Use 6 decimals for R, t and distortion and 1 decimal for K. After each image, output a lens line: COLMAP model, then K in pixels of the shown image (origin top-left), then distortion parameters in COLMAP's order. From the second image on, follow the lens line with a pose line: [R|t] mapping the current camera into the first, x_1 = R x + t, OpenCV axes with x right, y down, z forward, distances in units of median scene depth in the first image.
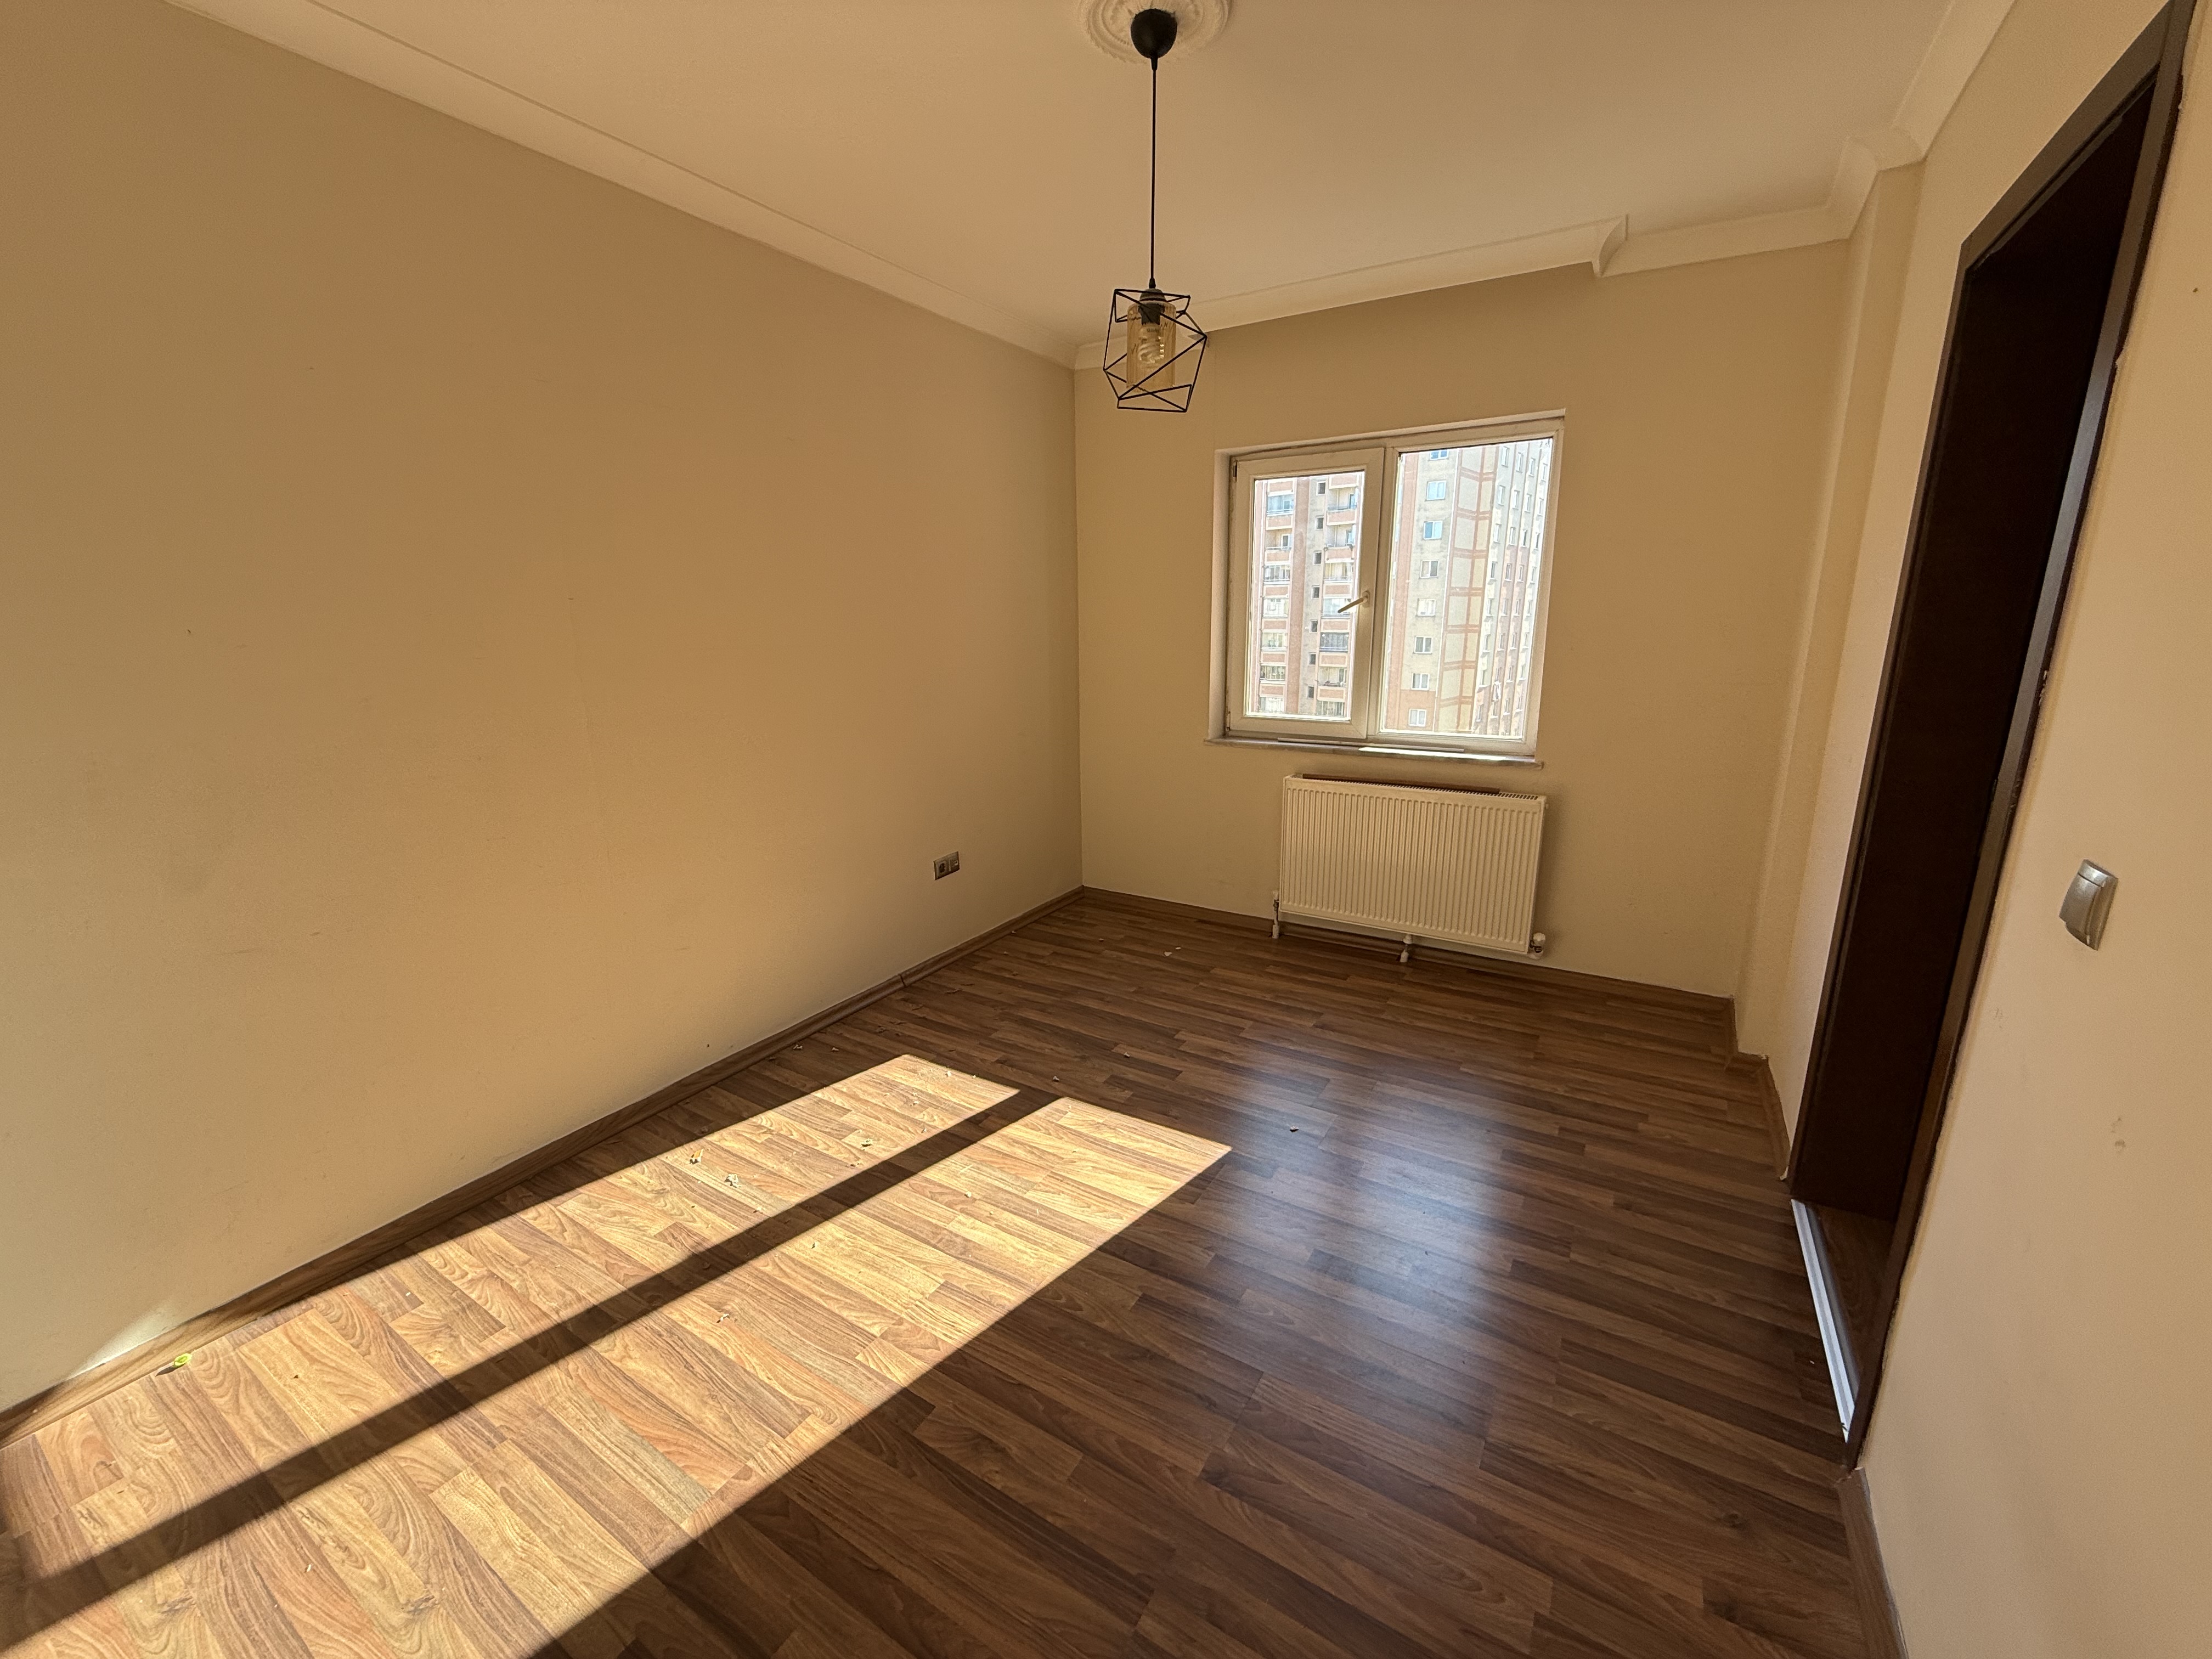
lens RADIAL K [[881.1, 0, 1092.9], [0, 881.1, 834.5], [0, 0, 1]] dist [-0.009525, 0.000062]
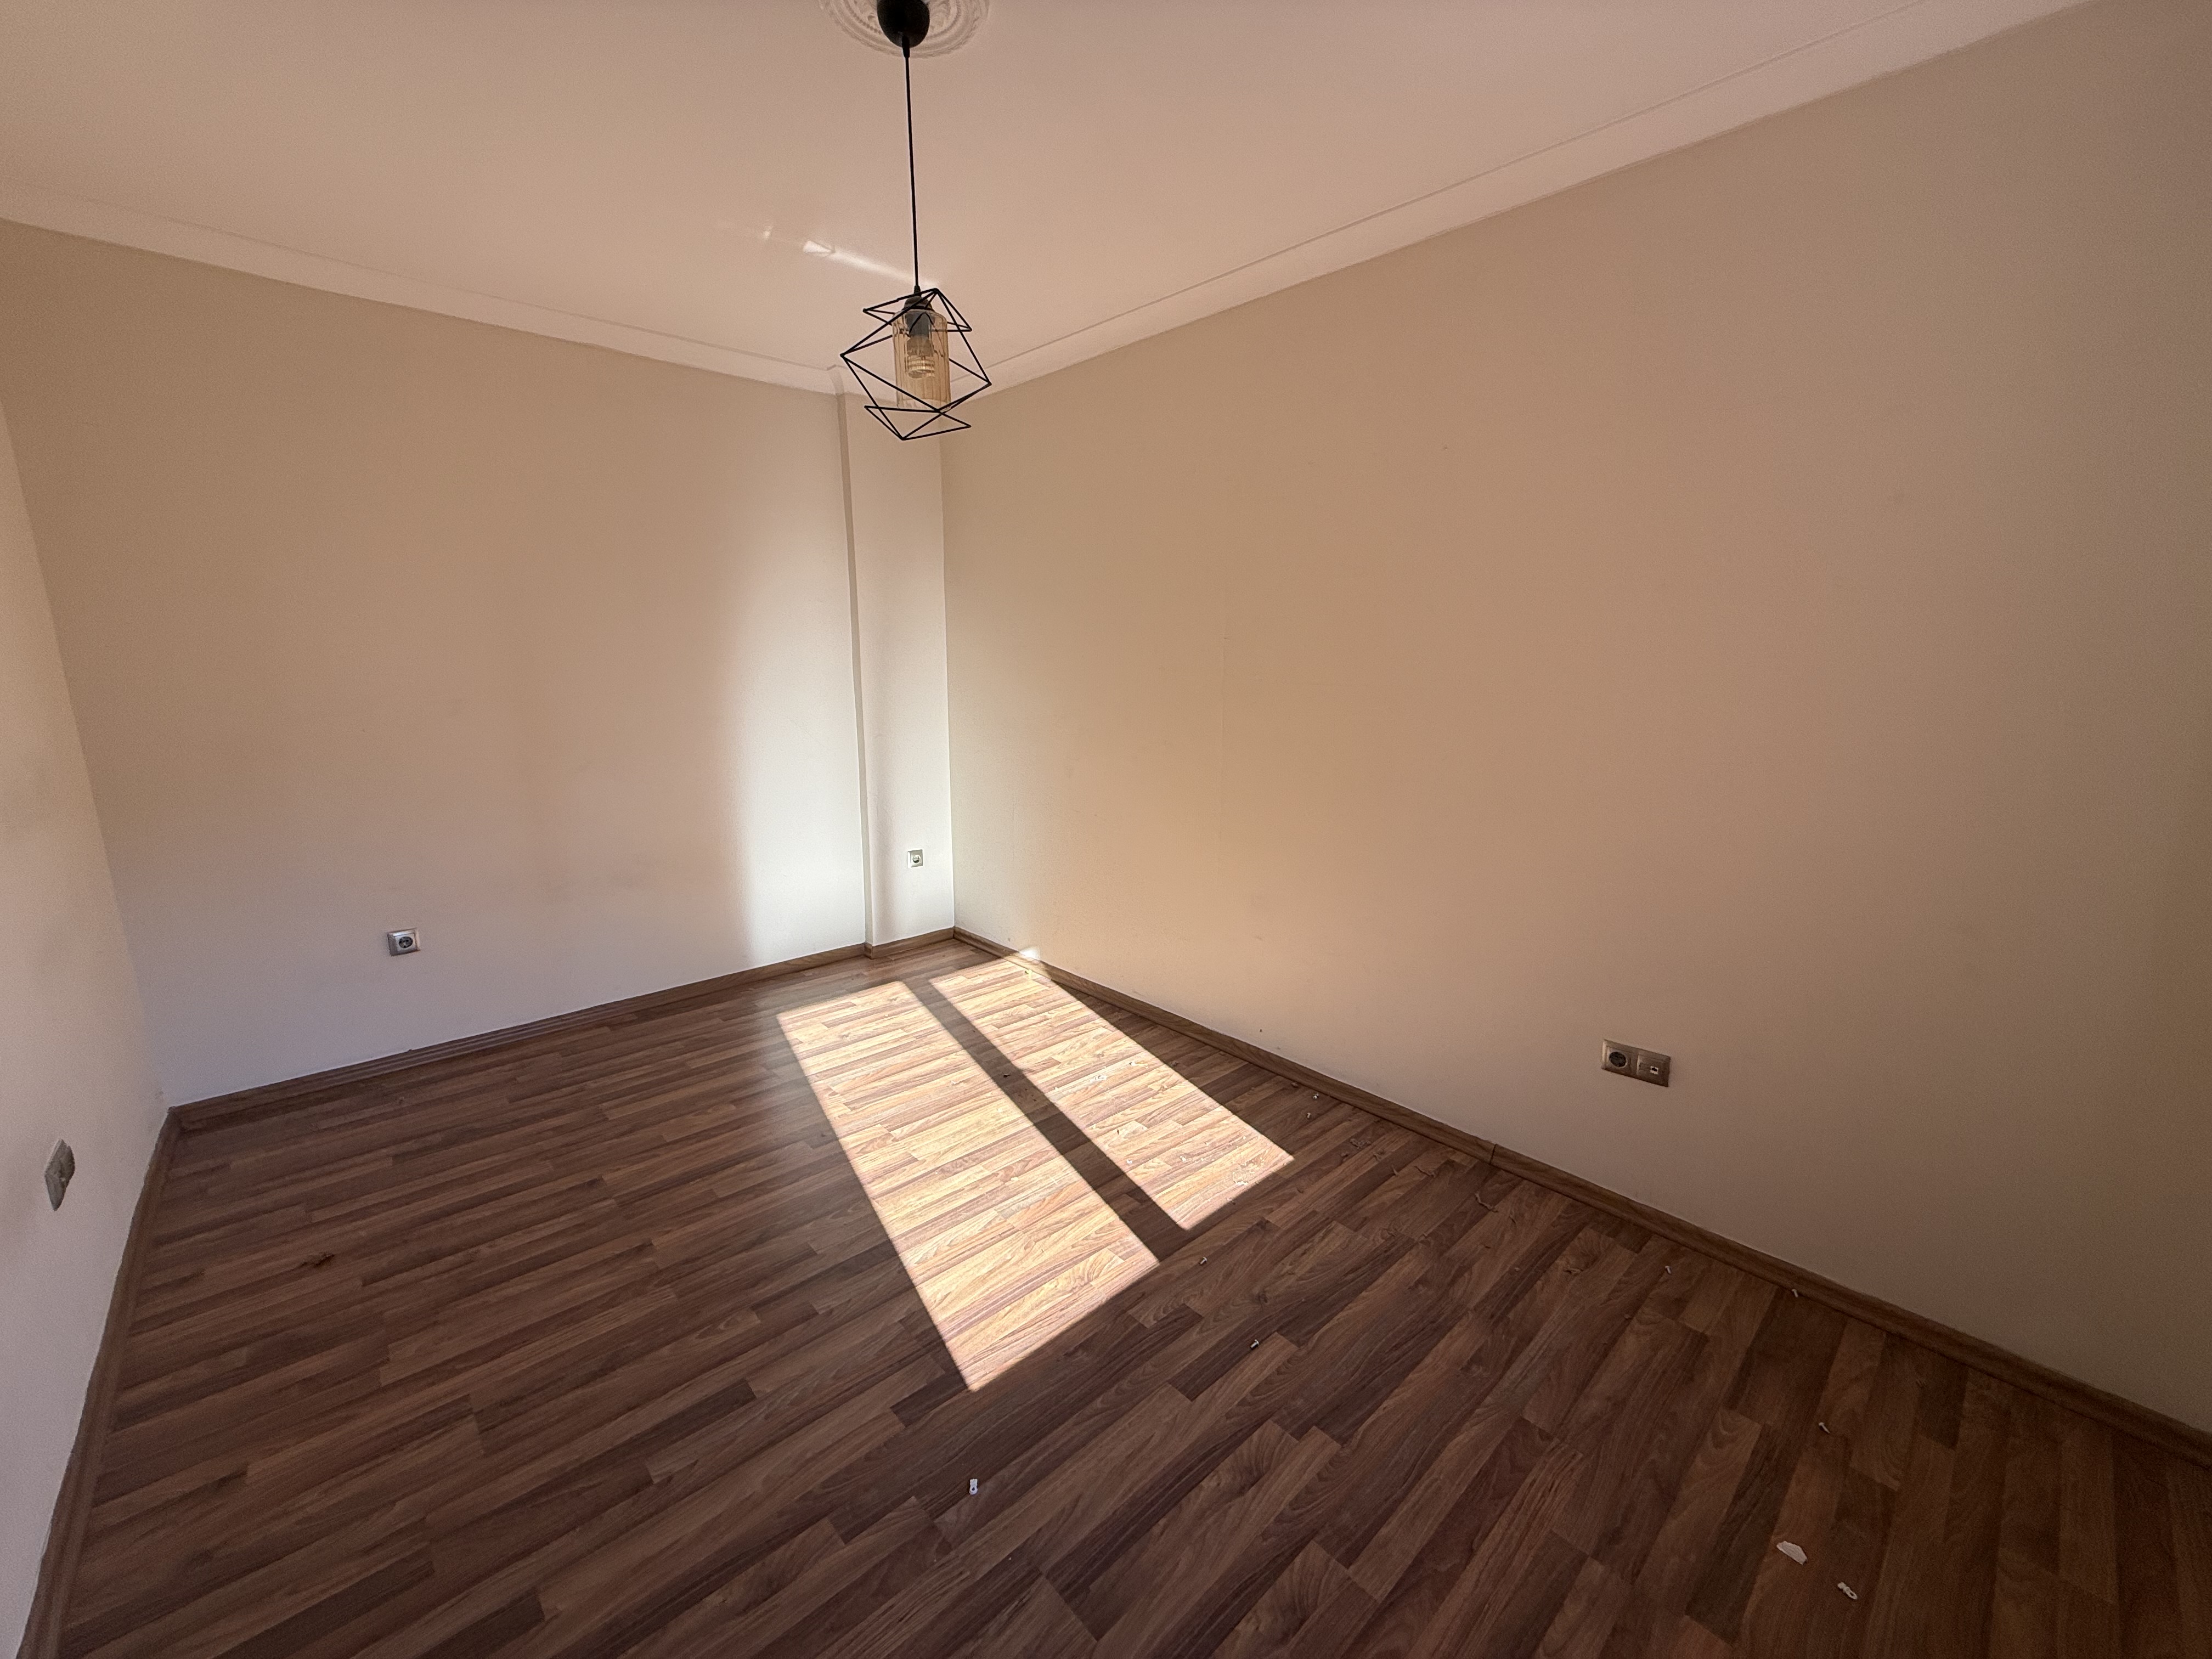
lens RADIAL K [[881.1, 0, 1109.8], [0, 881.1, 831.2], [0, 0, 1]] dist [-0.009525, 0.000062]
pose [[-0.270468, 0.198094, -0.942128, 0.675244], [-0.234634, 0.935530, 0.264066, -0.270131], [0.933699, 0.292477, -0.206551, 1.067281]]
